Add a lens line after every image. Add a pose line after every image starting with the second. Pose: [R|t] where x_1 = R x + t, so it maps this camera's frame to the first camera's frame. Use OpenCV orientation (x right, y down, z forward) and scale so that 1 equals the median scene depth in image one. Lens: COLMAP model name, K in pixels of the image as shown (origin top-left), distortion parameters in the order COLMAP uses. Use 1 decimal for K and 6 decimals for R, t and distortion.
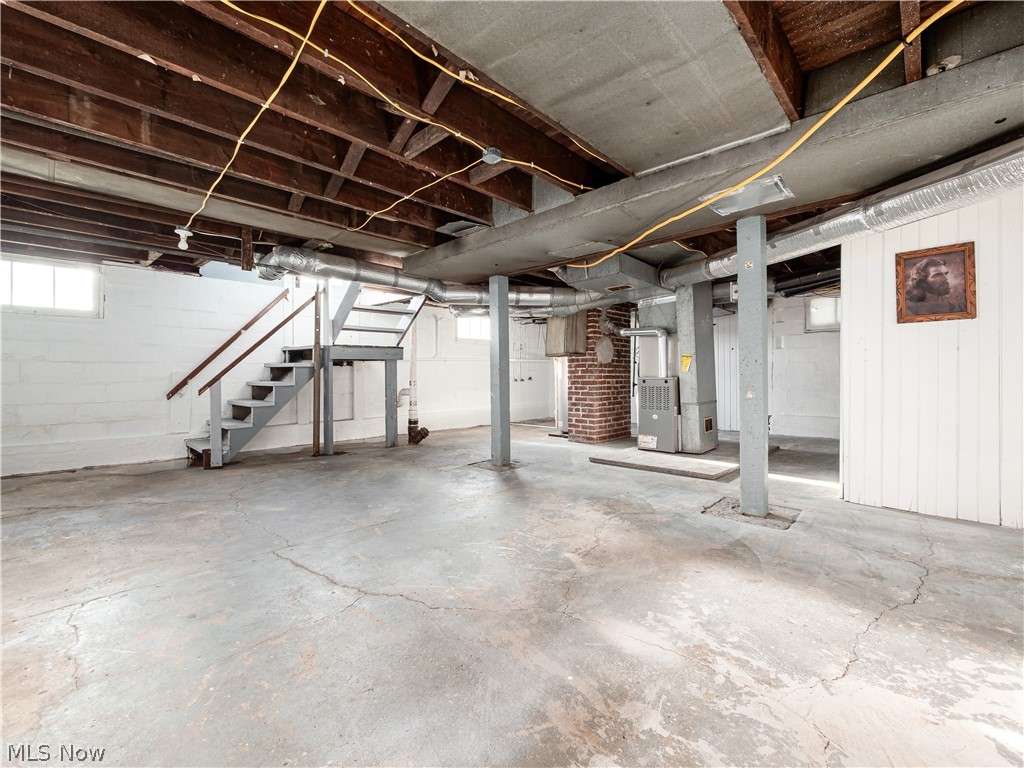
lens RADIAL K [[440.8, 0, 518.0], [0, 440.8, 380.0], [0, 0, 1]] dist [-0.003729, -0.000311]
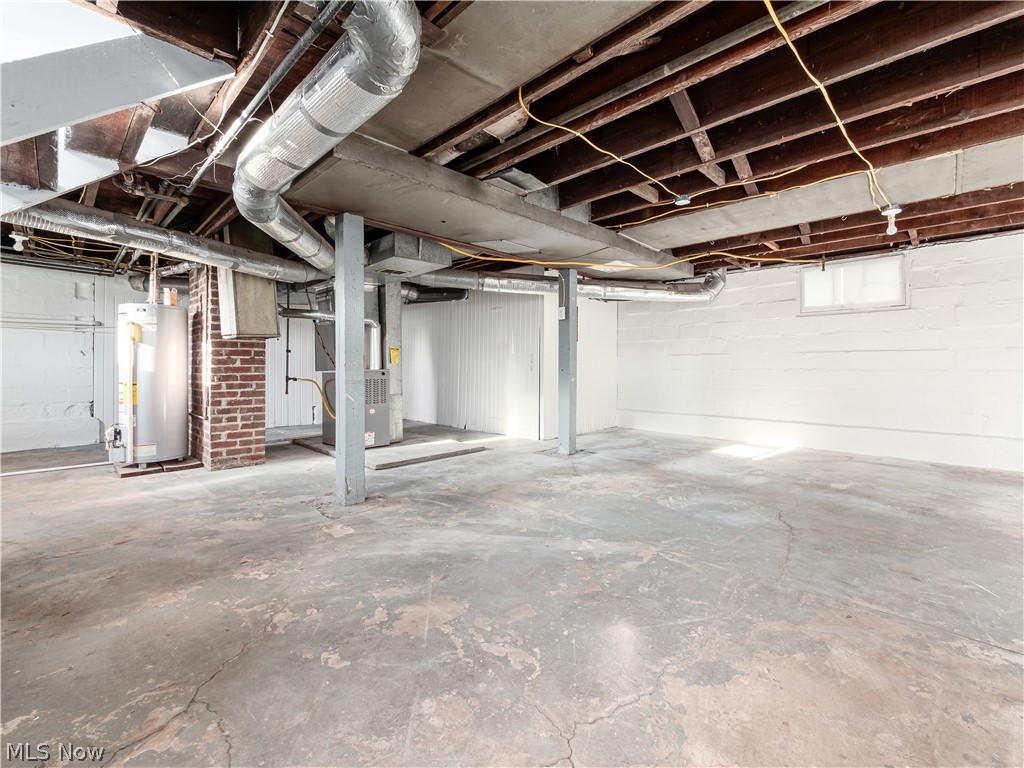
lens RADIAL K [[440.8, 0, 518.0], [0, 440.8, 380.0], [0, 0, 1]] dist [-0.003729, -0.000311]
pose [[0.013163, -0.023149, 0.999645, -0.529734], [0.008001, 0.999702, 0.023045, -0.003075], [-0.999881, 0.007695, 0.013344, 0.566740]]
